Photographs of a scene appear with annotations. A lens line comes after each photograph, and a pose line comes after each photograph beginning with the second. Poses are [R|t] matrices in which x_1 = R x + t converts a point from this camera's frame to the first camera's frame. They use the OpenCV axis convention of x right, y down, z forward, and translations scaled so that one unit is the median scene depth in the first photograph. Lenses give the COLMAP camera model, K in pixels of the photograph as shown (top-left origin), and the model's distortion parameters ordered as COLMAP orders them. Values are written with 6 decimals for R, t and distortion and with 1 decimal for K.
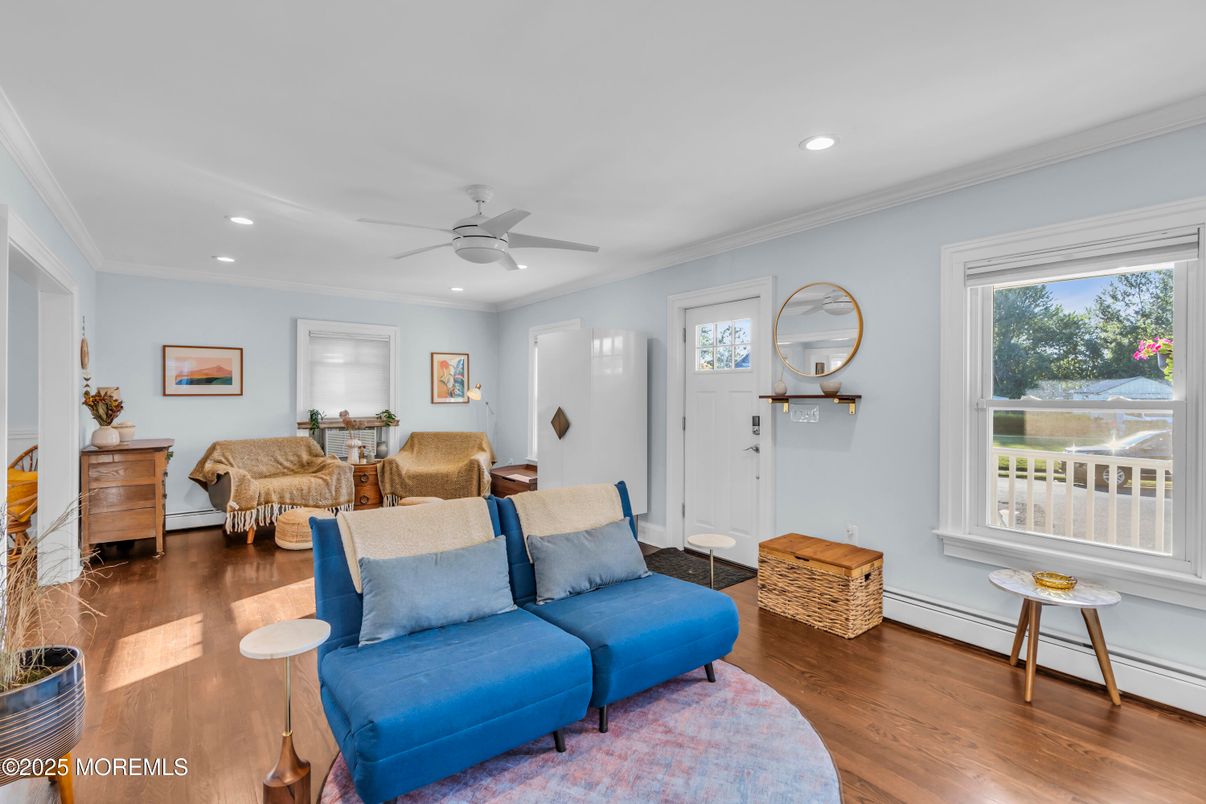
lens RADIAL K [[554.5, 0, 602.8], [0, 554.5, 398.8], [0, 0, 1]] dist [0.000611, -0.000030]
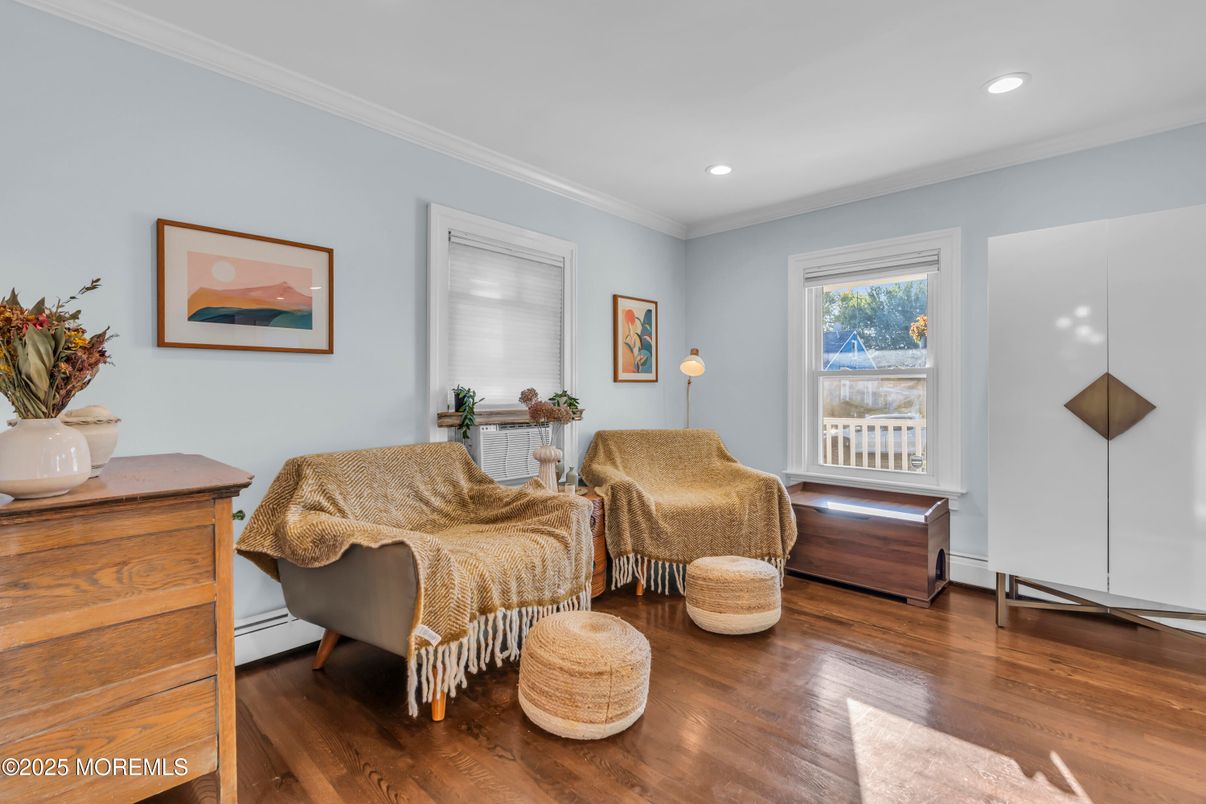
lens RADIAL K [[554.5, 0, 604.6], [0, 554.5, 396.2], [0, 0, 1]] dist [0.000611, -0.000030]
pose [[0.984327, -0.002140, 0.176338, -0.511572], [0.002577, 0.999994, -0.002249, 0.030428], [-0.176333, 0.002668, 0.984327, 0.516593]]
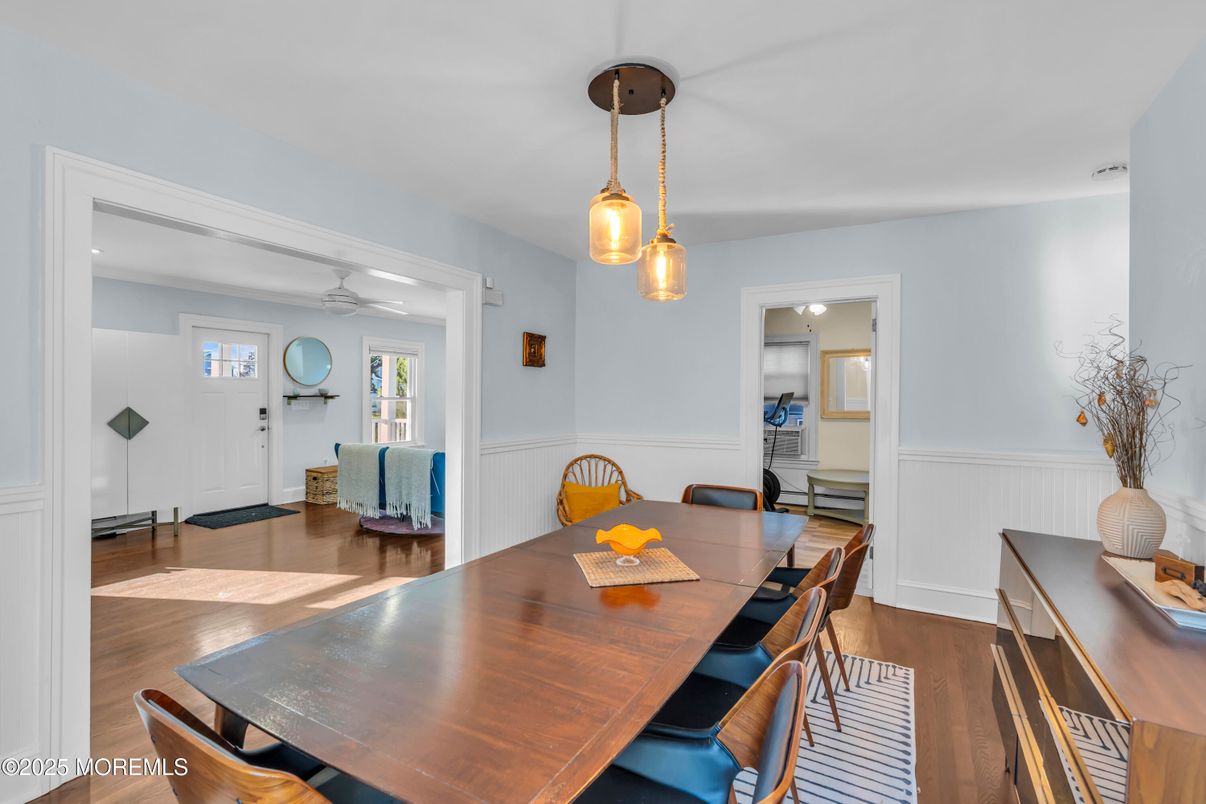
lens RADIAL K [[554.5, 0, 606.7], [0, 554.5, 401.5], [0, 0, 1]] dist [0.000611, -0.000030]
pose [[-0.392386, -0.007844, 0.919767, -1.132753], [0.003989, 0.999940, 0.010229, -0.000507], [-0.919792, 0.007682, -0.392331, 0.517801]]
